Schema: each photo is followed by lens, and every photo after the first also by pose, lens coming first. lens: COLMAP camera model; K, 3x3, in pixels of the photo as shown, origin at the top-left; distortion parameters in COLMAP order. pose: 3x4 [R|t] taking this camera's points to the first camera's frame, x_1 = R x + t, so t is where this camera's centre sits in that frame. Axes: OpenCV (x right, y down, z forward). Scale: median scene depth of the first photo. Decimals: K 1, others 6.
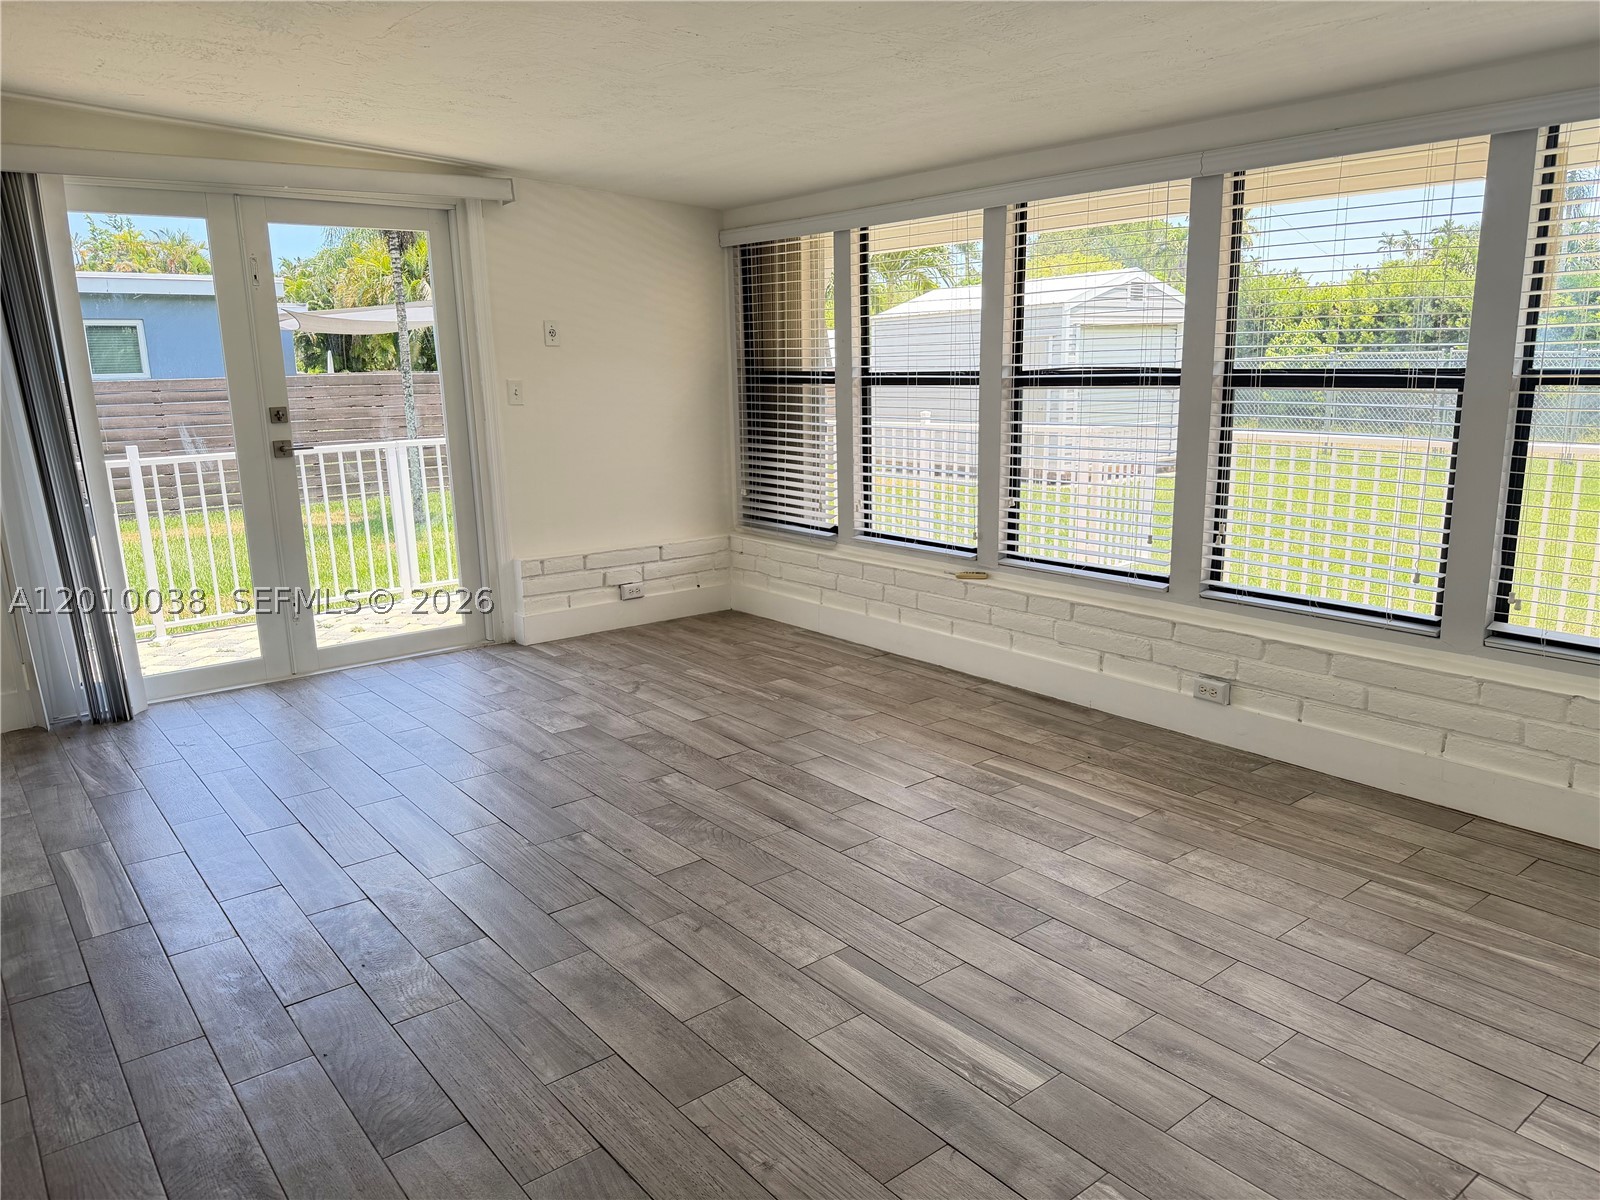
lens RADIAL K [[1115.0, 0, 799.0], [0, 1115.0, 606.4], [0, 0, 1]] dist [0.151844, -0.256418]
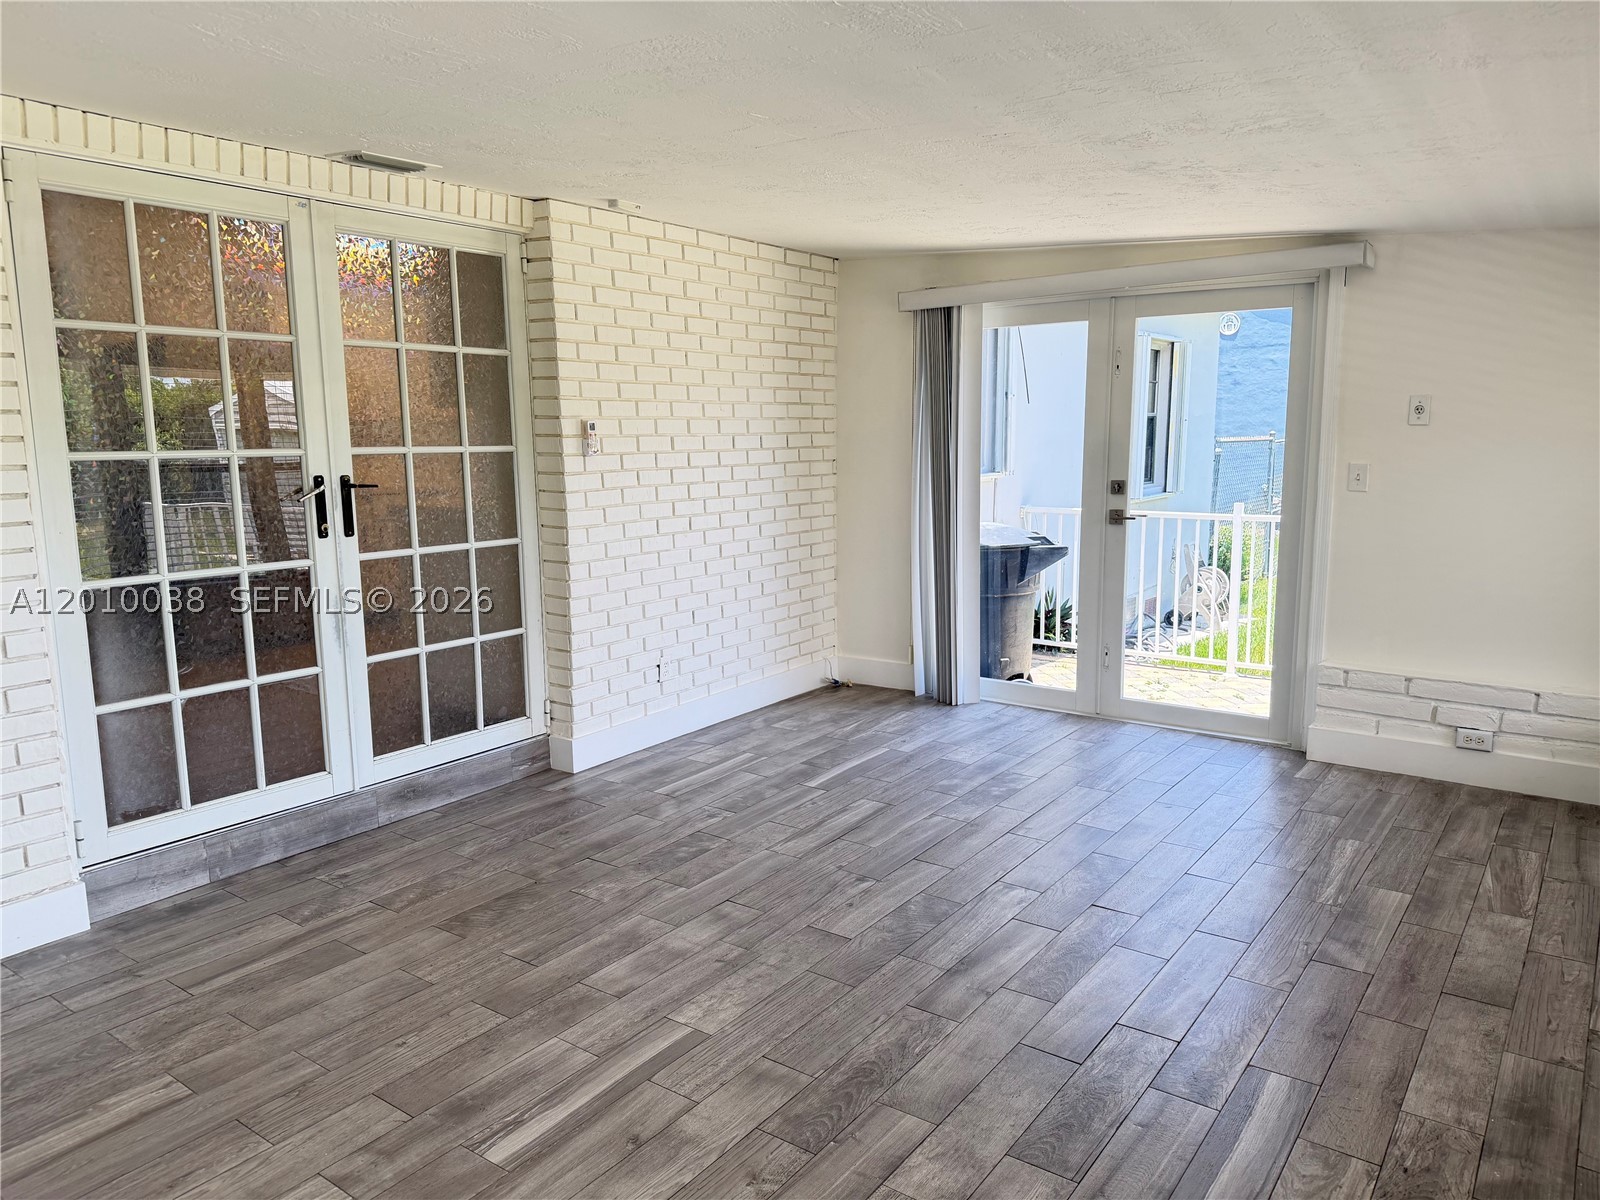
lens RADIAL K [[1123.3, 0, 804.6], [0, 1123.3, 602.1], [0, 0, 1]] dist [0.050507, -0.084688]
pose [[0.250827, 0.165626, -0.953758, 0.532849], [-0.203761, 0.972214, 0.115244, -0.117982], [0.946344, 0.165432, 0.277606, 0.397567]]
